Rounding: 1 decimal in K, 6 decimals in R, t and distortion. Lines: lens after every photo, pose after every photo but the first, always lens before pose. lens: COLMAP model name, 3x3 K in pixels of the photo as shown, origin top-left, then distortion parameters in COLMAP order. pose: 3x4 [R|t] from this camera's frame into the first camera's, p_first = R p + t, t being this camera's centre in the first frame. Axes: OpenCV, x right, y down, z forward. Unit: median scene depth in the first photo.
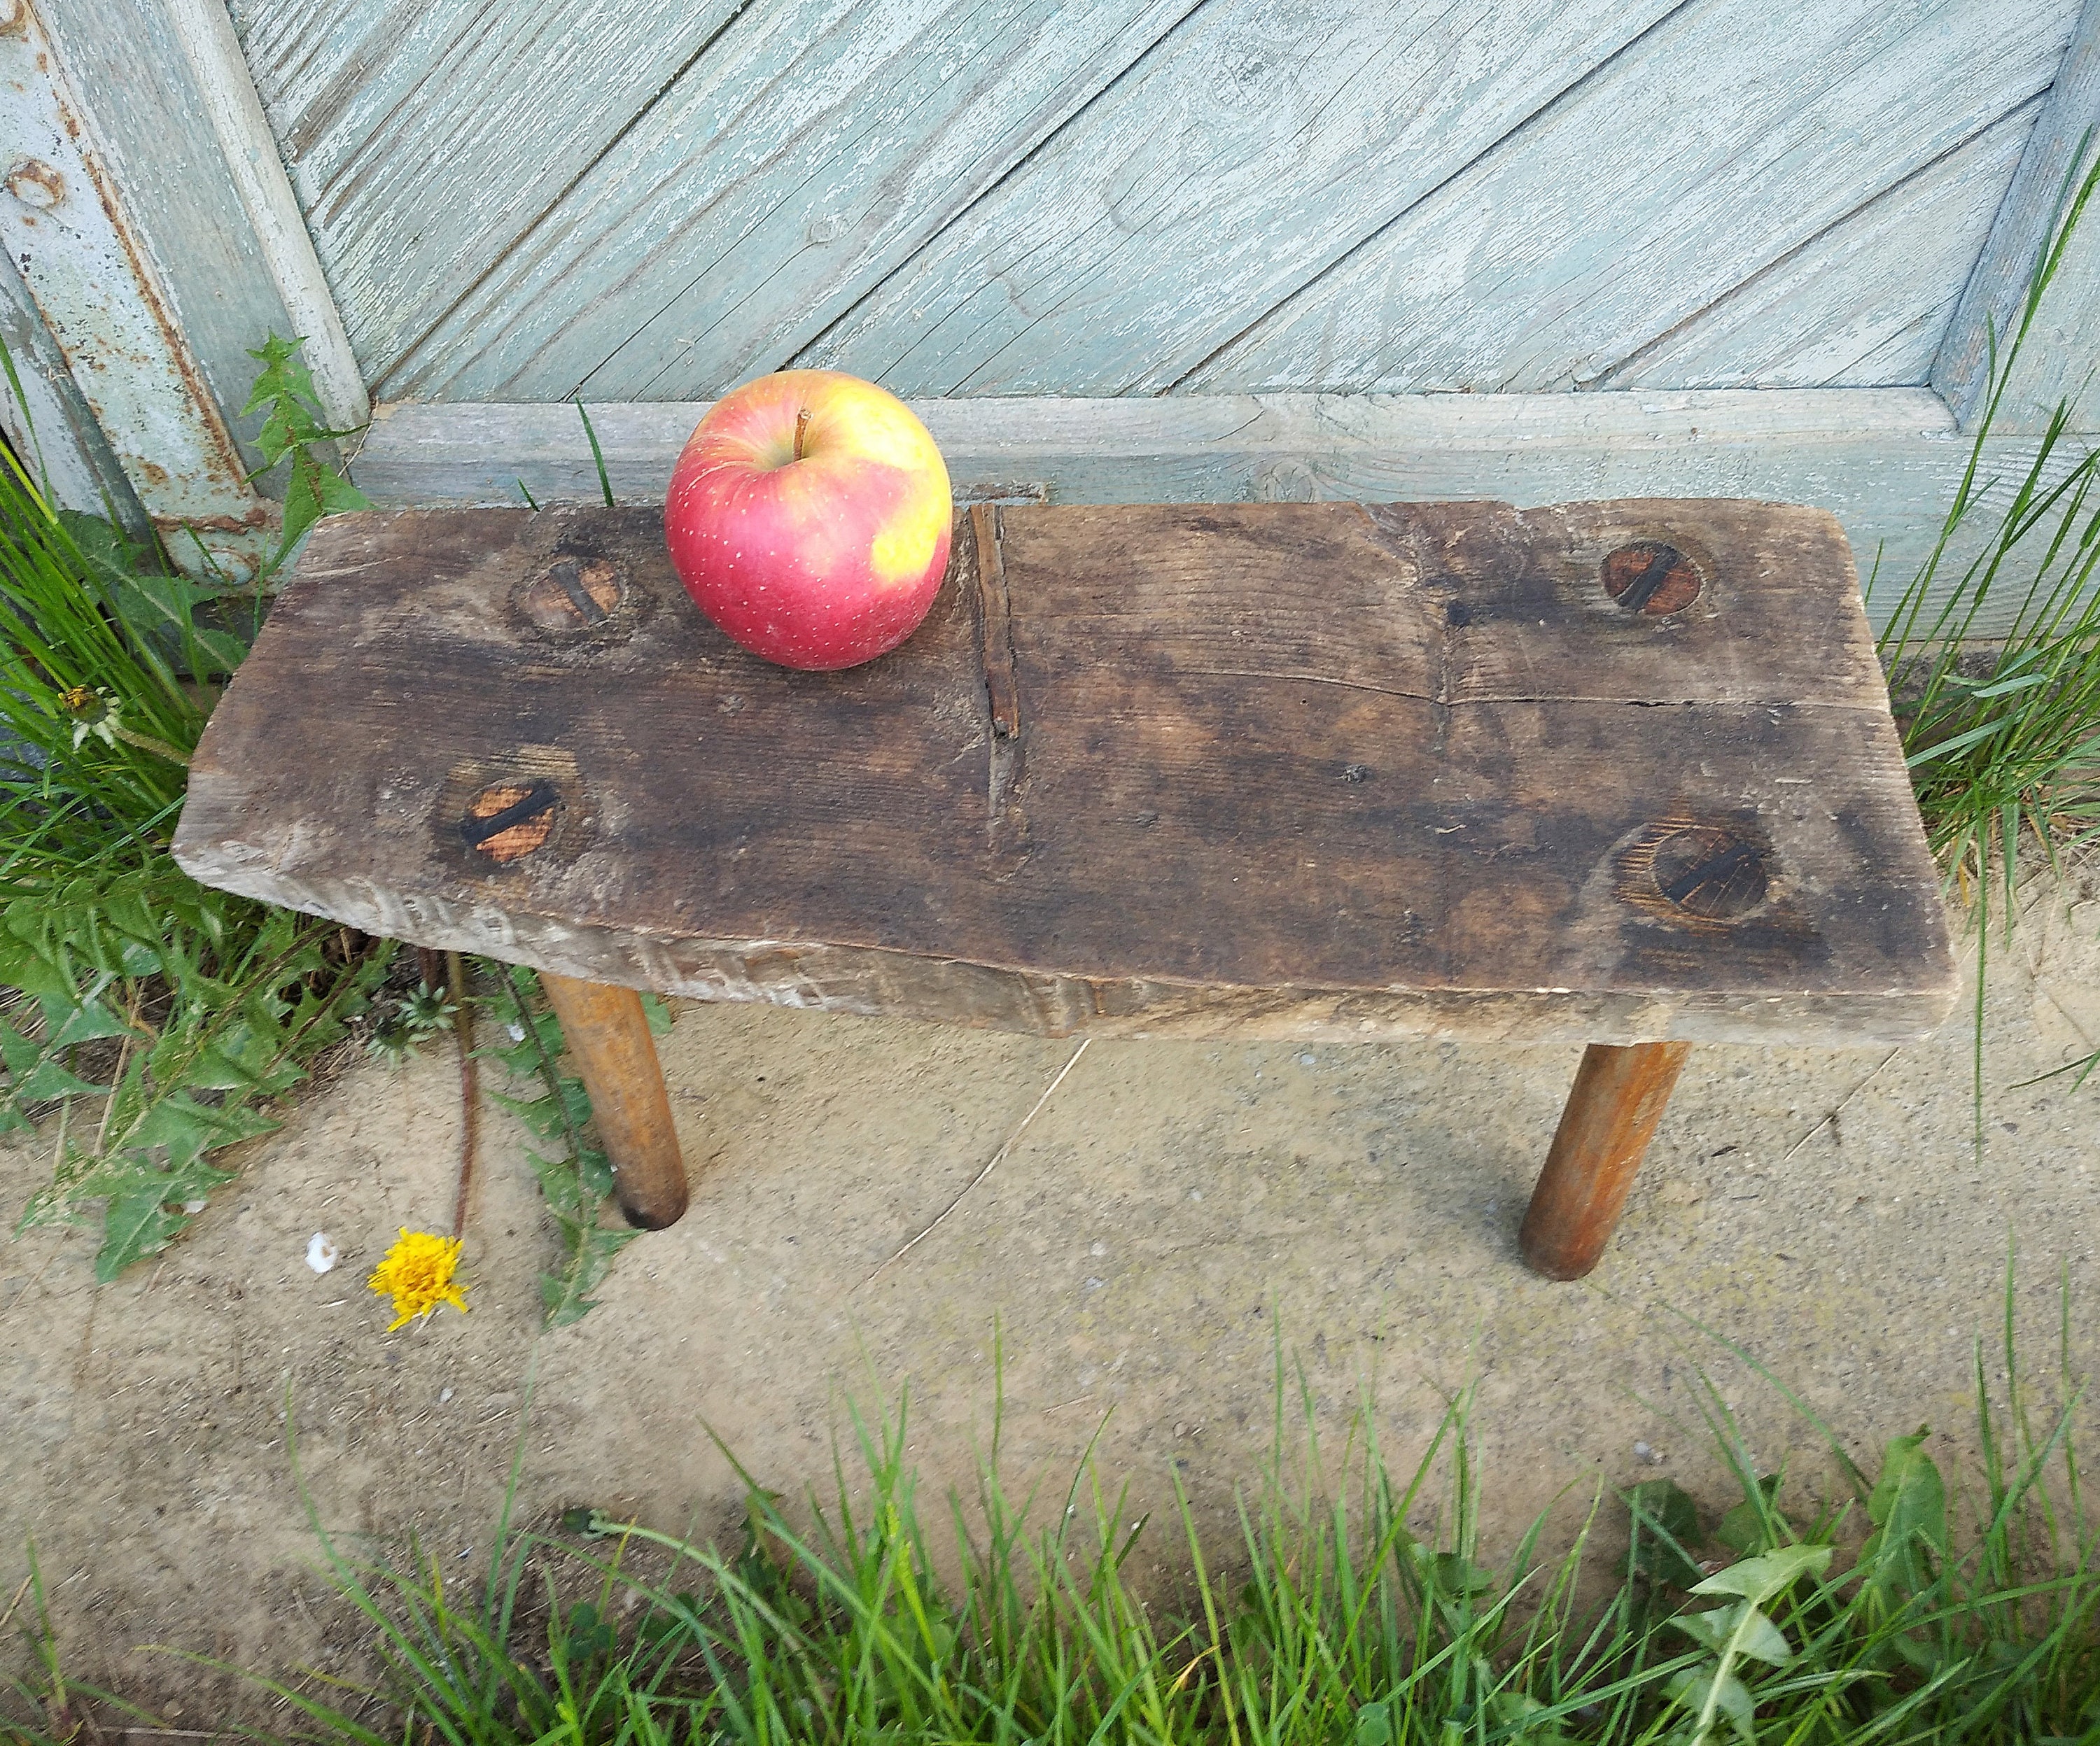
lens RADIAL K [[1967.5, 0, 1035.9], [0, 1967.5, 840.7], [0, 0, 1]] dist [0.090354, -0.185751]
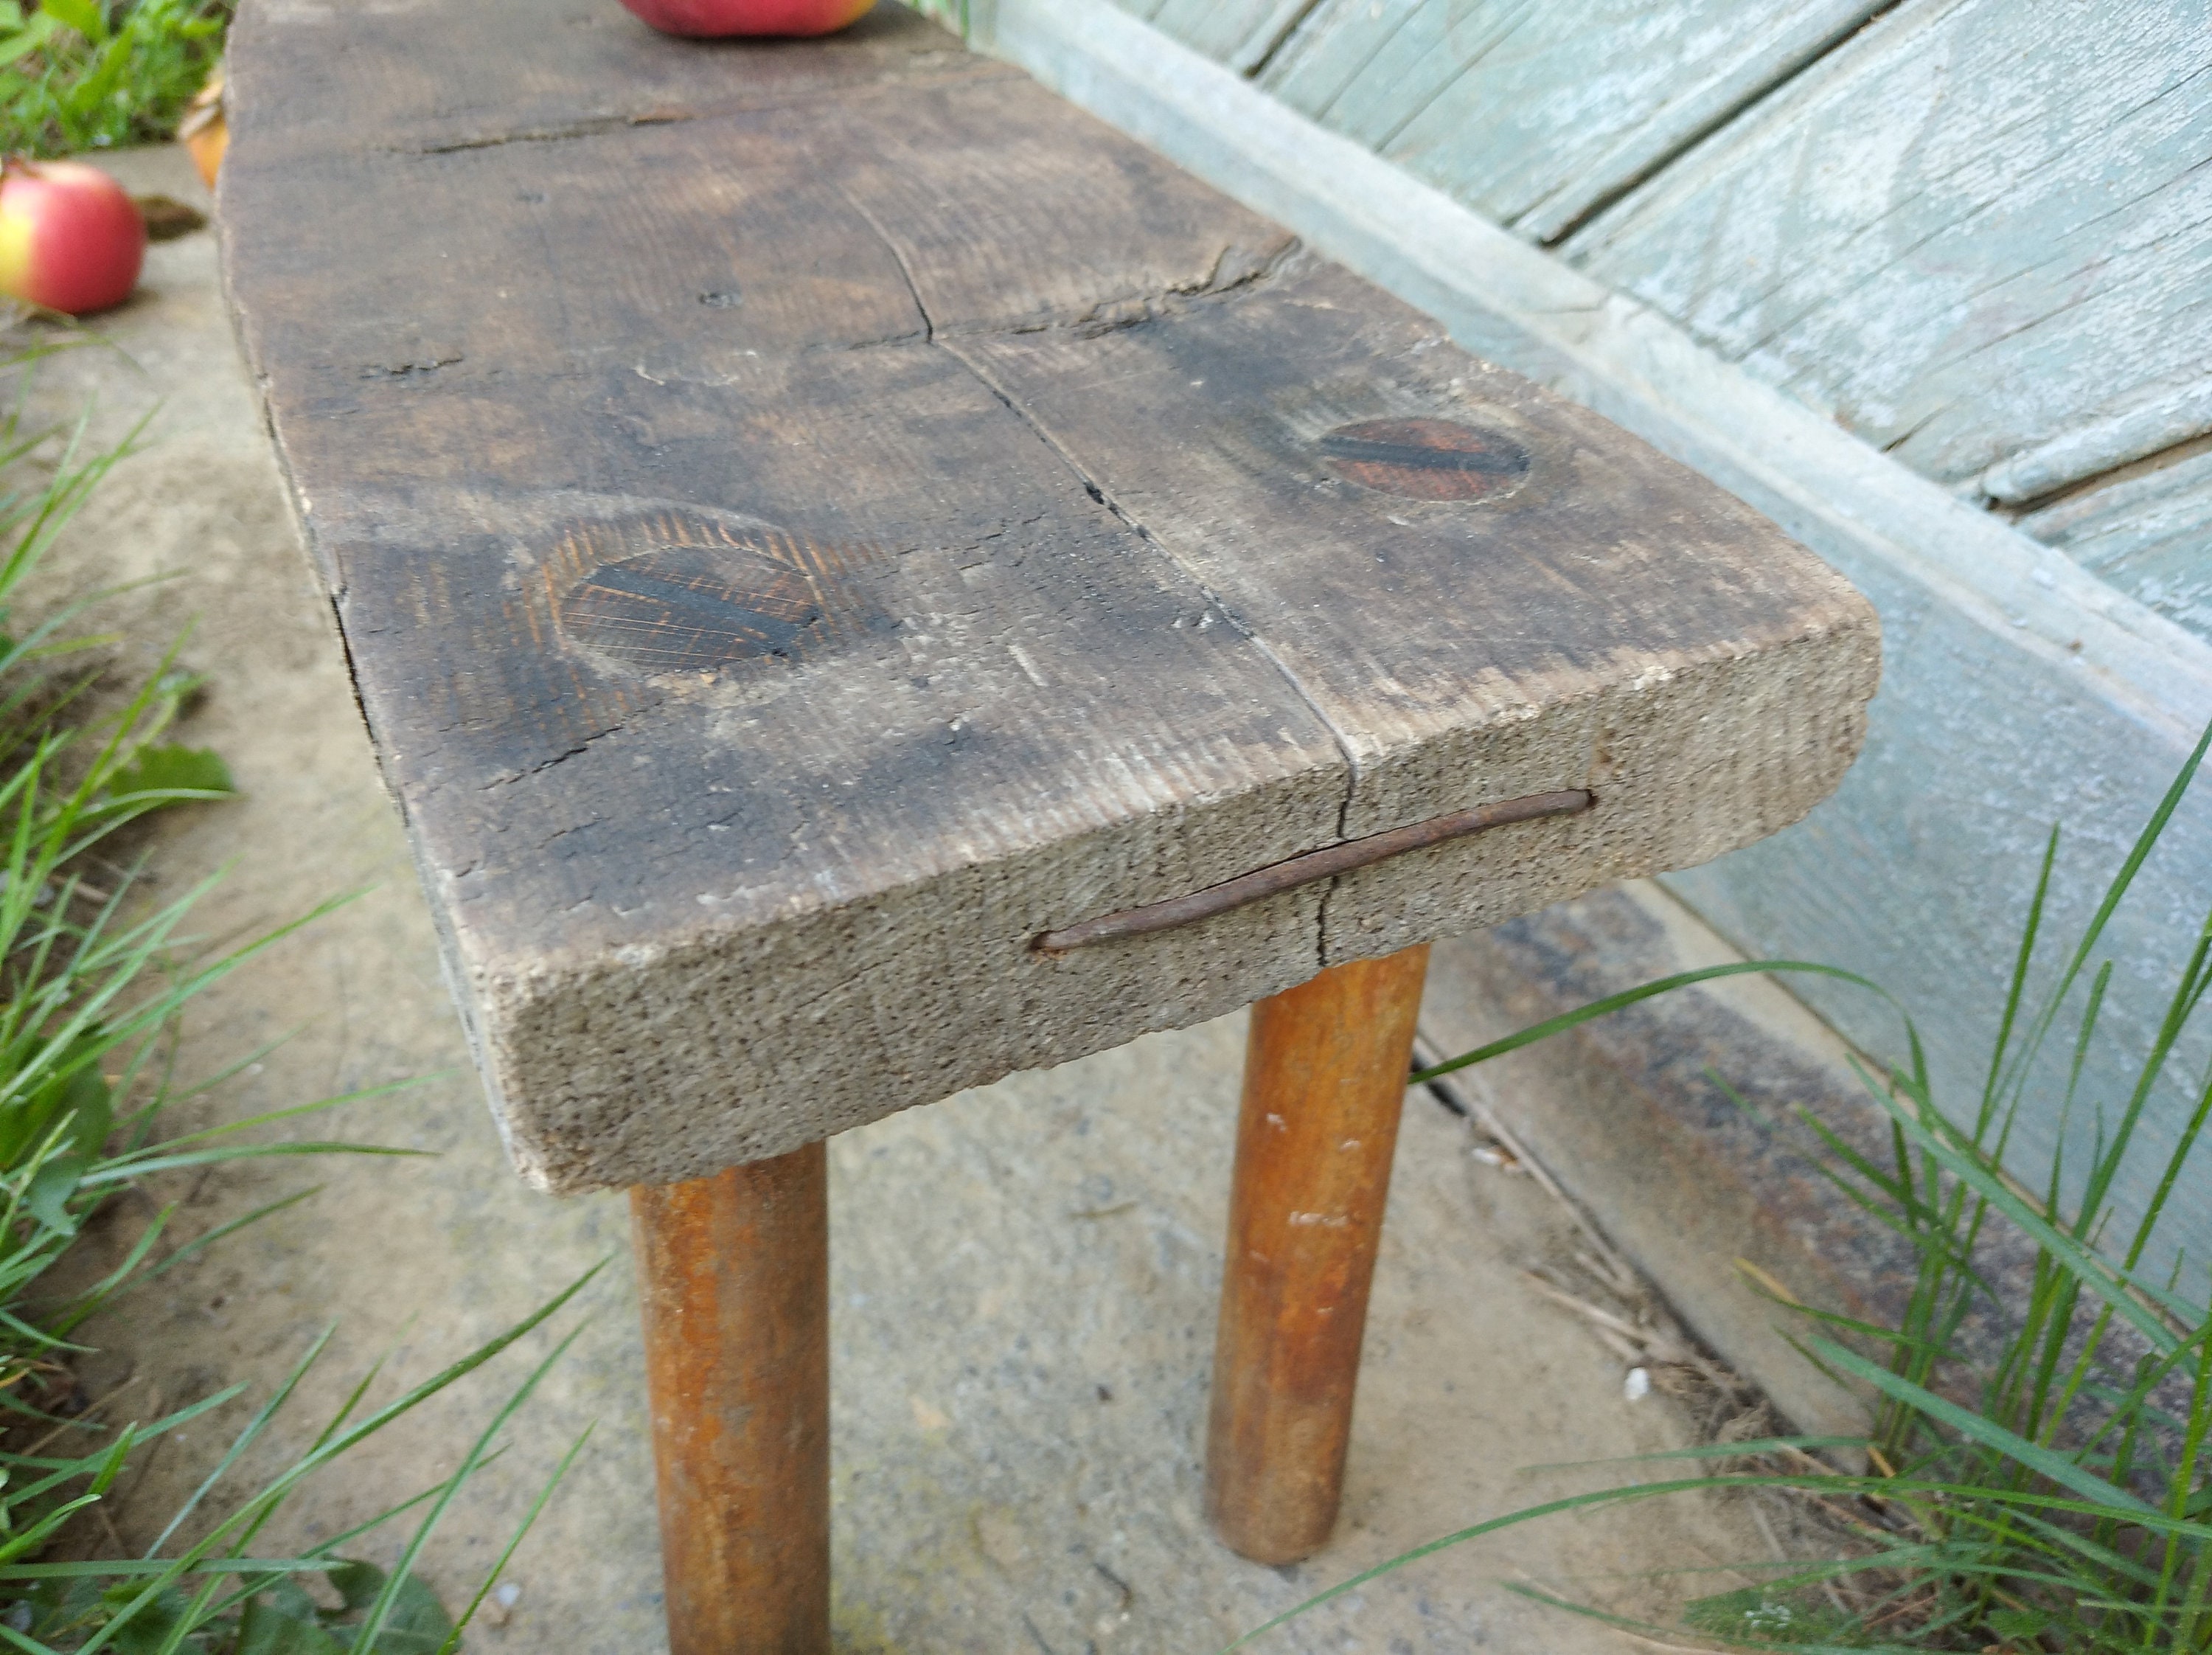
lens RADIAL K [[1852.9, 0, 1101.2], [0, 1852.9, 819.0], [0, 0, 1]] dist [0.019542, -0.061186]
pose [[0.448055, 0.575088, -0.684486, 0.639635], [-0.759088, 0.649177, 0.048534, -0.001264], [0.472263, 0.497839, 0.727409, 0.588636]]
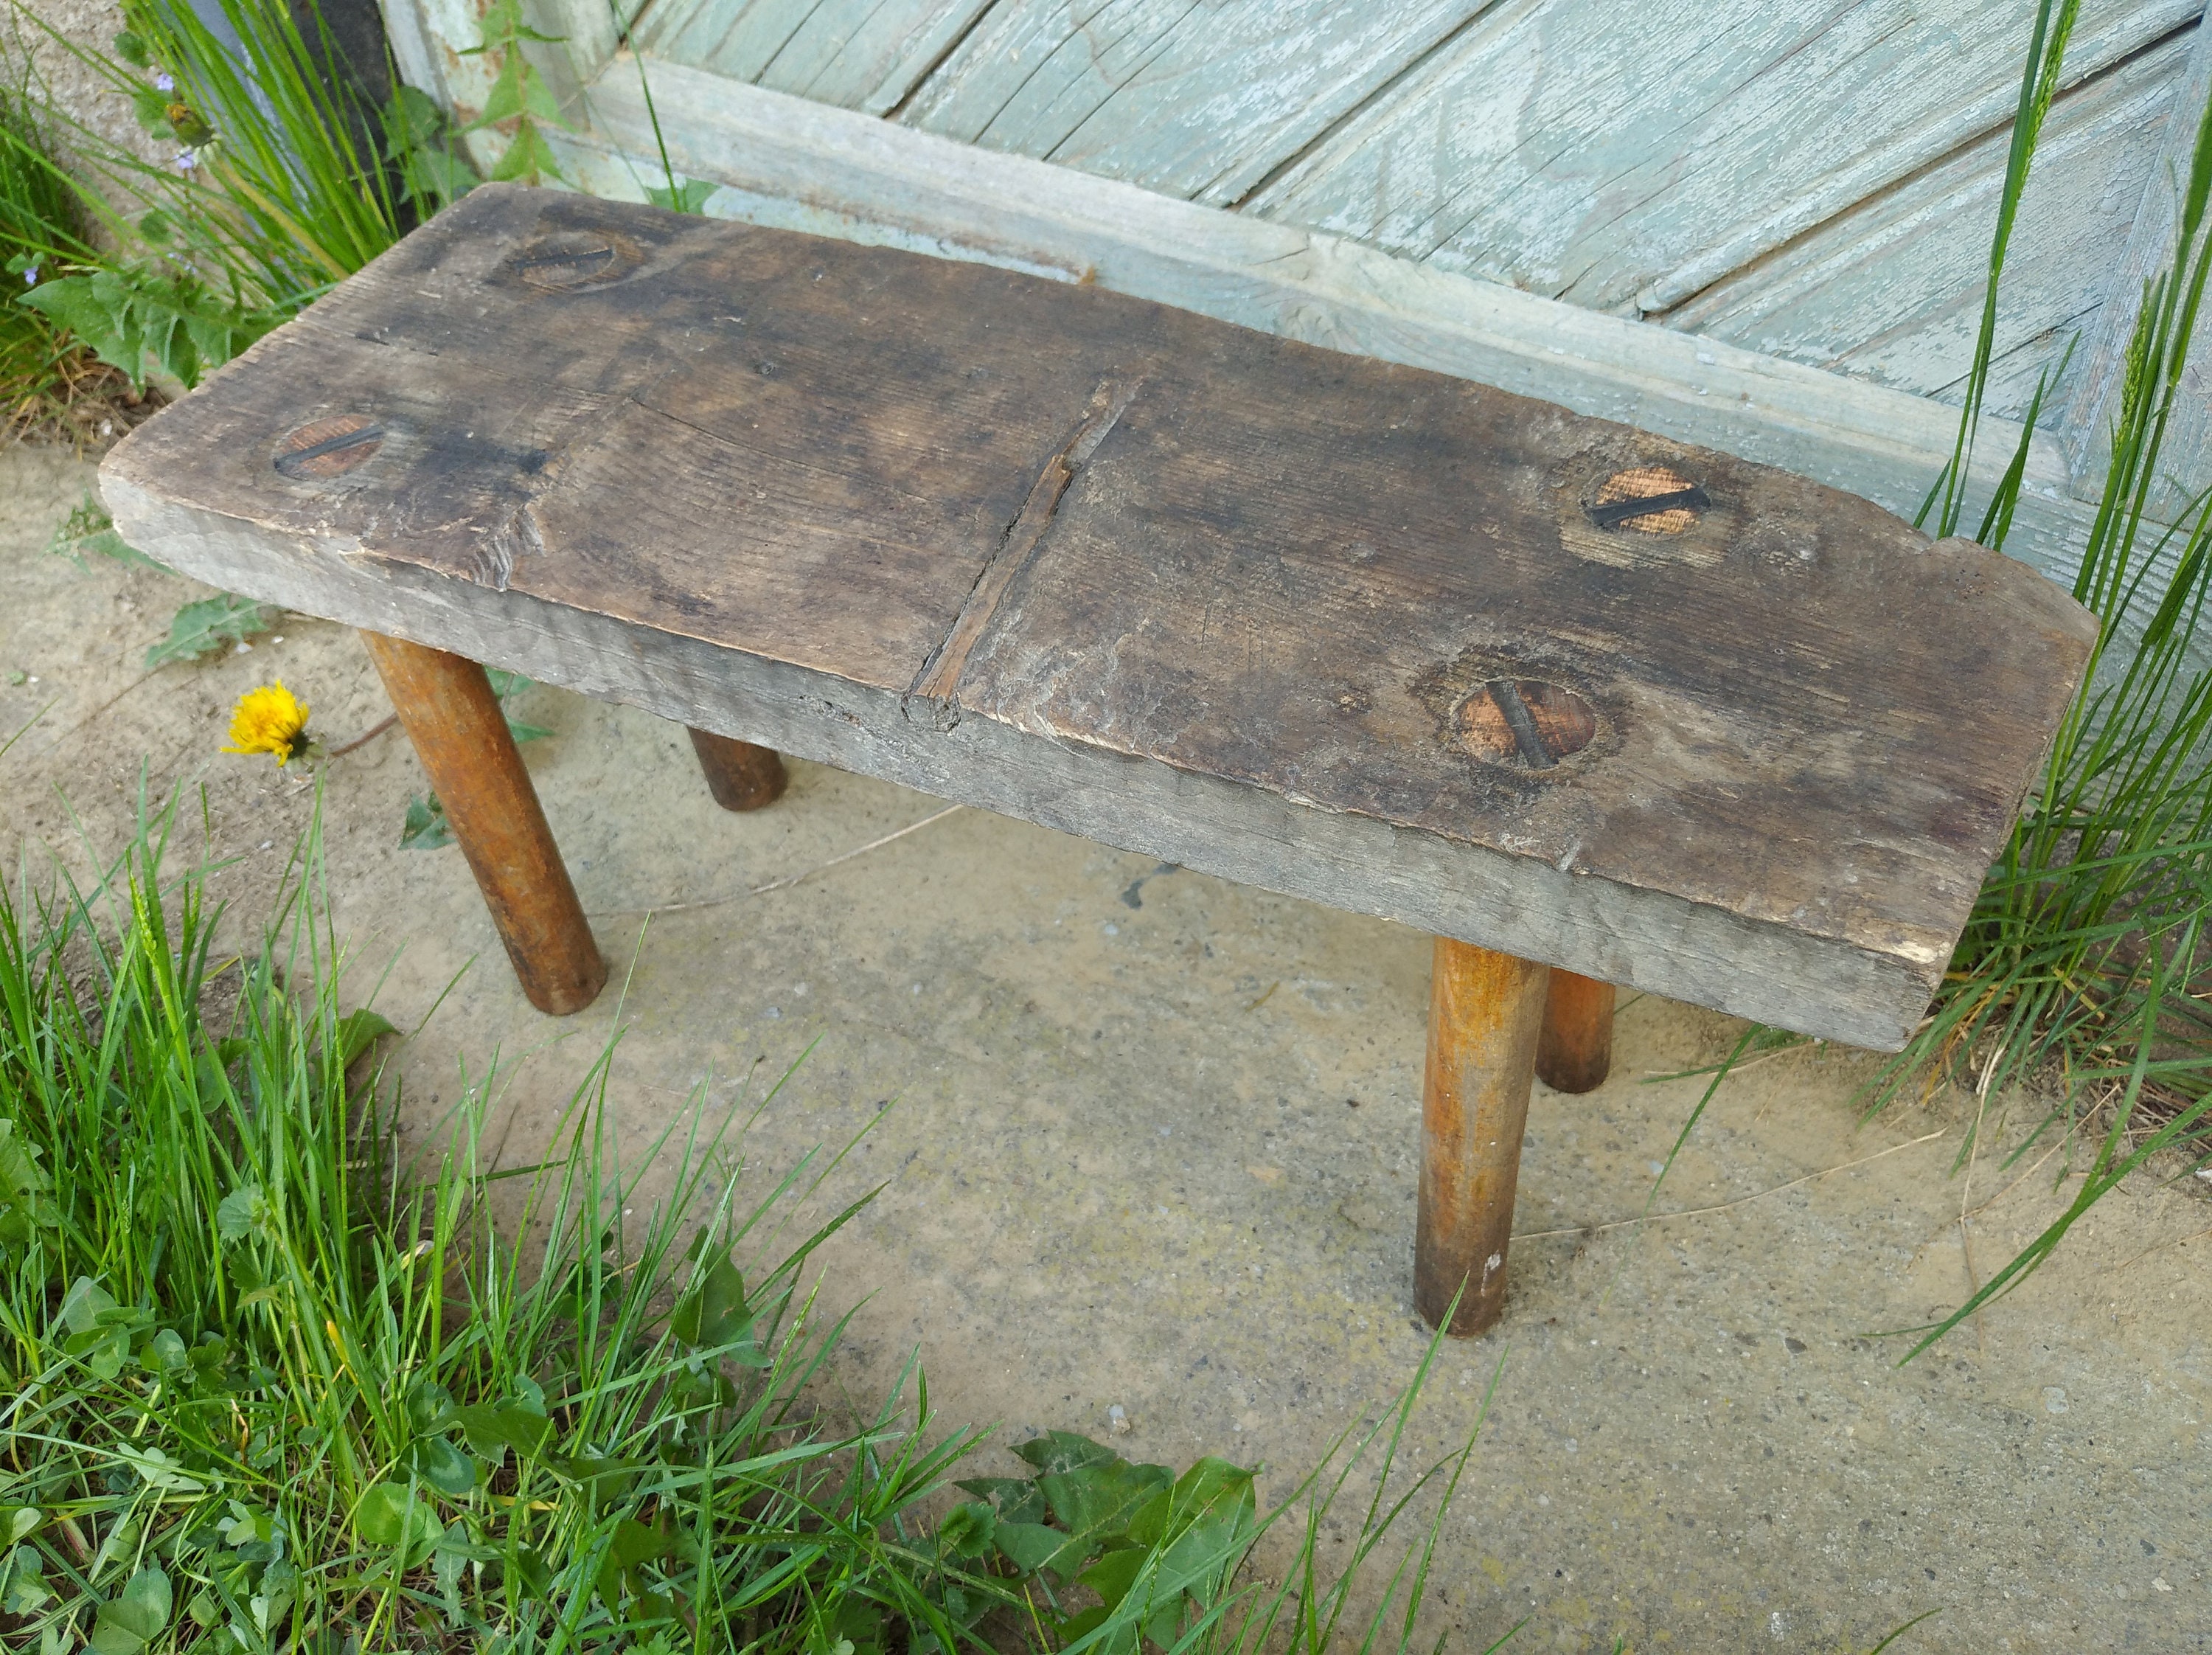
lens RADIAL K [[1806.4, 0, 1102.6], [0, 1806.4, 822.2], [0, 0, 1]] dist [0.063244, -0.135583]
pose [[0.834104, 0.375471, -0.404093, 0.531986], [-0.415018, 0.909742, -0.011350, 0.088562], [0.363359, 0.177173, 0.914647, 0.246096]]
